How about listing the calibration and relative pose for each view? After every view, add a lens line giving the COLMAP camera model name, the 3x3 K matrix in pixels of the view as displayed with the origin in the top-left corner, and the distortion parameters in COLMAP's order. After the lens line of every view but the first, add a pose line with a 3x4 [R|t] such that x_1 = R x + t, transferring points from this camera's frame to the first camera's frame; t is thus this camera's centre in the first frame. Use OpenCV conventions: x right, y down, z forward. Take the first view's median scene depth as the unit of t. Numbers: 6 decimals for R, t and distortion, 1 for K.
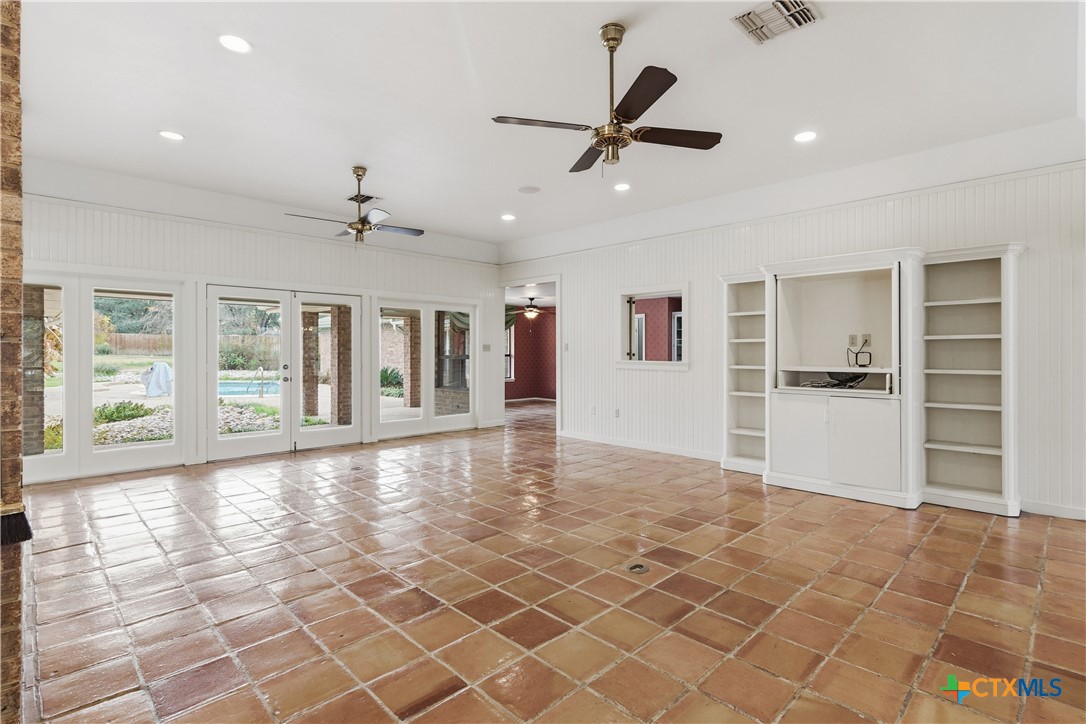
lens RADIAL K [[530.5, 0, 544.8], [0, 530.5, 355.9], [0, 0, 1]] dist [-0.000264, -0.000334]
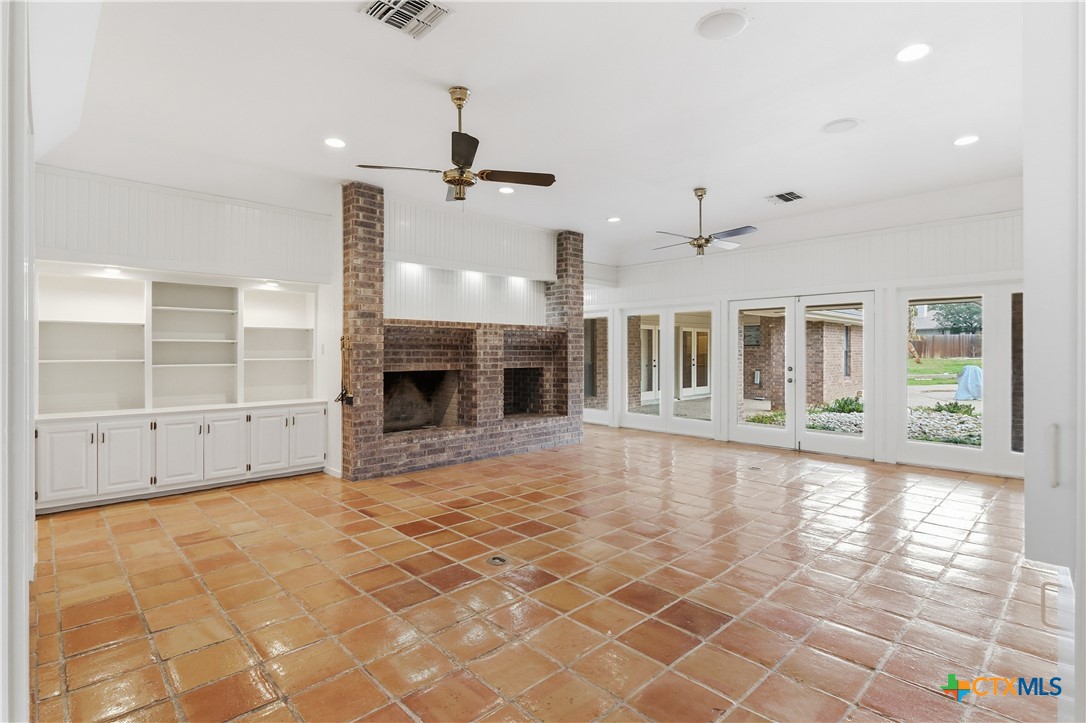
lens RADIAL K [[530.5, 0, 544.8], [0, 530.5, 355.4], [0, 0, 1]] dist [-0.000264, -0.000334]
pose [[-0.020880, 0.005696, -0.999766, 1.307377], [-0.012118, 0.999909, 0.005950, -0.013555], [0.999709, 0.012239, -0.020809, 1.189496]]
